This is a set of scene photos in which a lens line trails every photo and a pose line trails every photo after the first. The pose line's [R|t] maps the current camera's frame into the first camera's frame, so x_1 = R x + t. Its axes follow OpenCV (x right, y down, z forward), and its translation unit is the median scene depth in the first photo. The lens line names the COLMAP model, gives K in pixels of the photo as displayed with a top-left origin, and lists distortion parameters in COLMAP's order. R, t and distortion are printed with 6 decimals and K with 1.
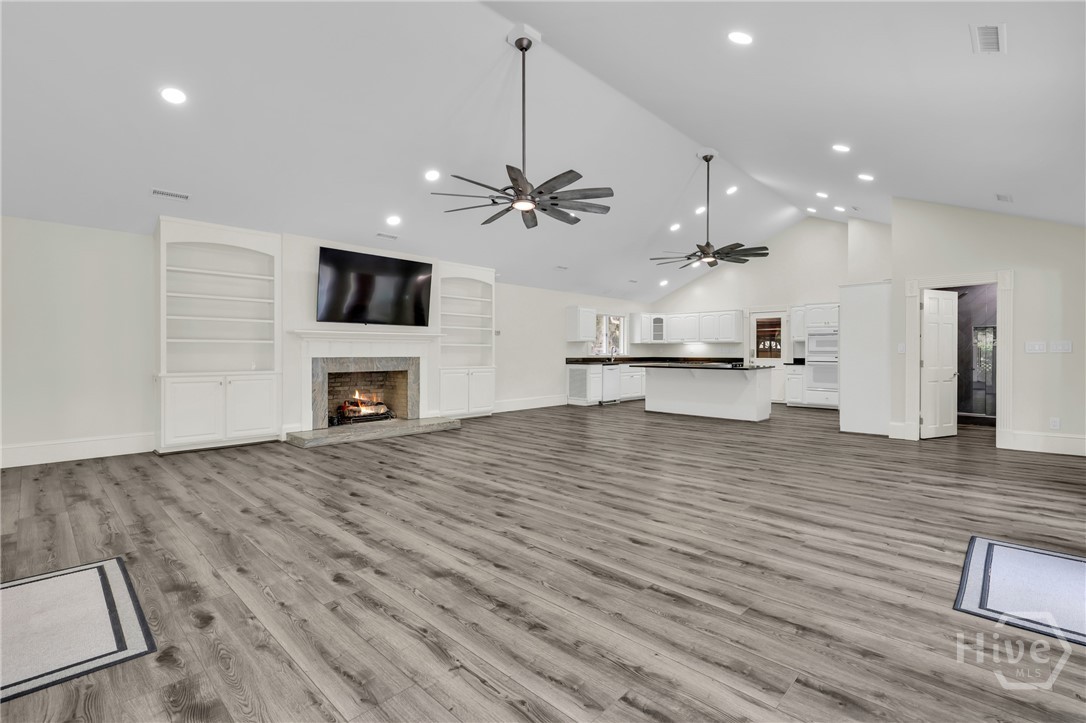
lens RADIAL K [[496.2, 0, 550.4], [0, 496.2, 352.9], [0, 0, 1]] dist [-0.000834, 0.000790]
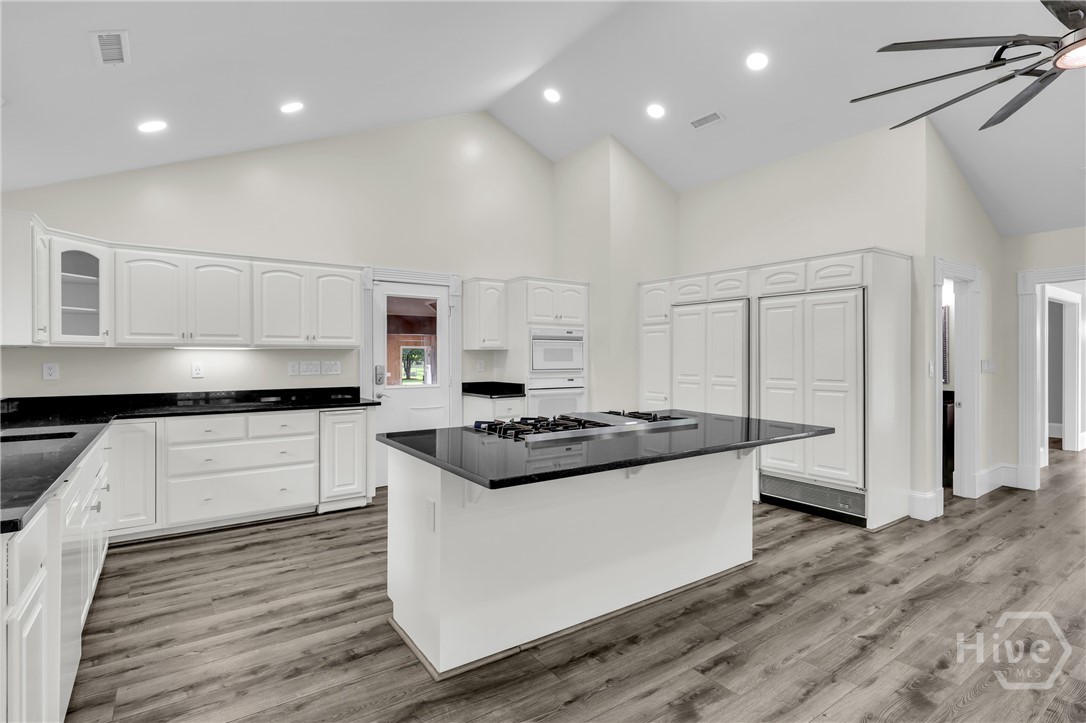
lens RADIAL K [[532.9, 0, 546.8], [0, 532.9, 359.5], [0, 0, 1]] dist [-0.004199, -0.000526]
pose [[0.184692, -0.005676, 0.982780, -0.019718], [0.002176, 0.999983, 0.005367, -0.014143], [-0.982794, 0.001147, 0.184701, 0.748897]]
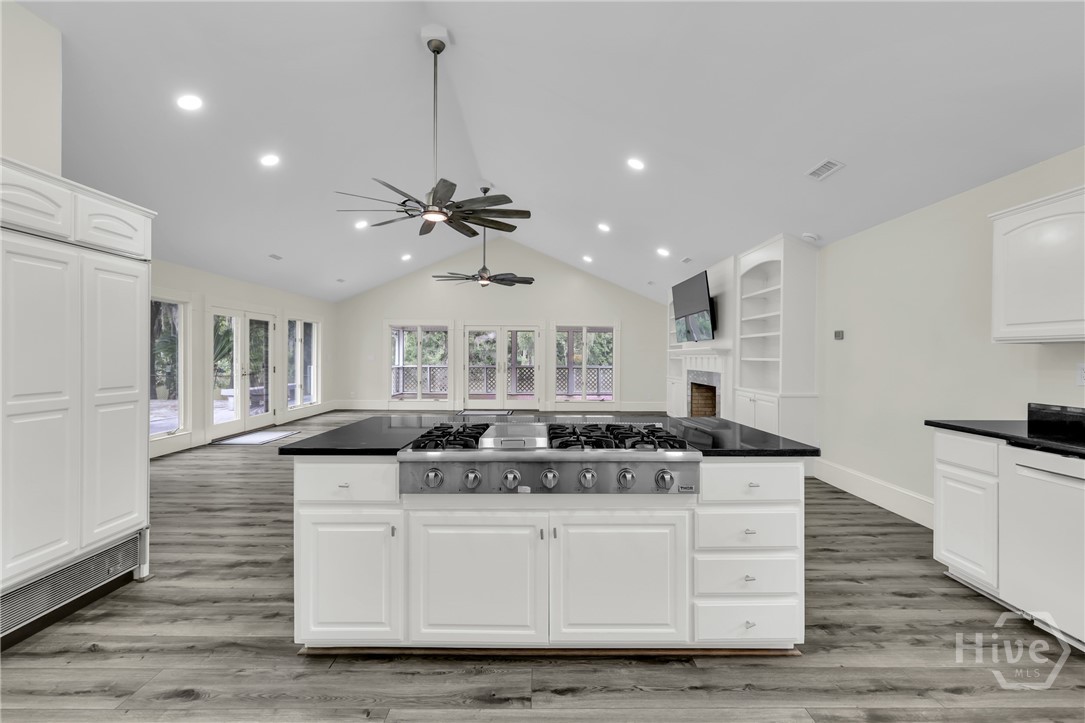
lens RADIAL K [[495.8, 0, 540.8], [0, 495.8, 359.2], [0, 0, 1]] dist [-0.000834, 0.000790]
pose [[-0.720961, 0.000582, -0.692975, 0.383744], [-0.005210, 0.999967, 0.006261, -0.013201], [0.692956, 0.008125, -0.720934, 0.920863]]
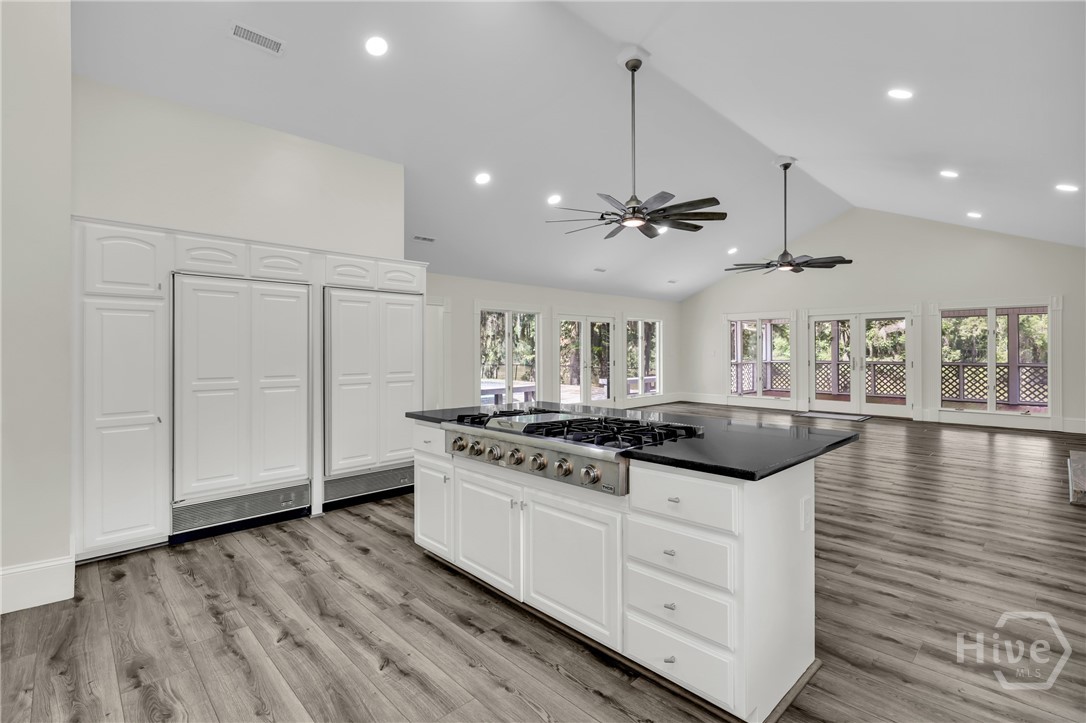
lens RADIAL K [[496.2, 0, 544.5], [0, 496.2, 350.7], [0, 0, 1]] dist [-0.000834, 0.000790]
pose [[-0.999290, 0.004253, 0.037446, 0.243384], [0.004245, 0.999991, -0.000290, -0.013776], [-0.037447, -0.000131, -0.999299, 0.999284]]
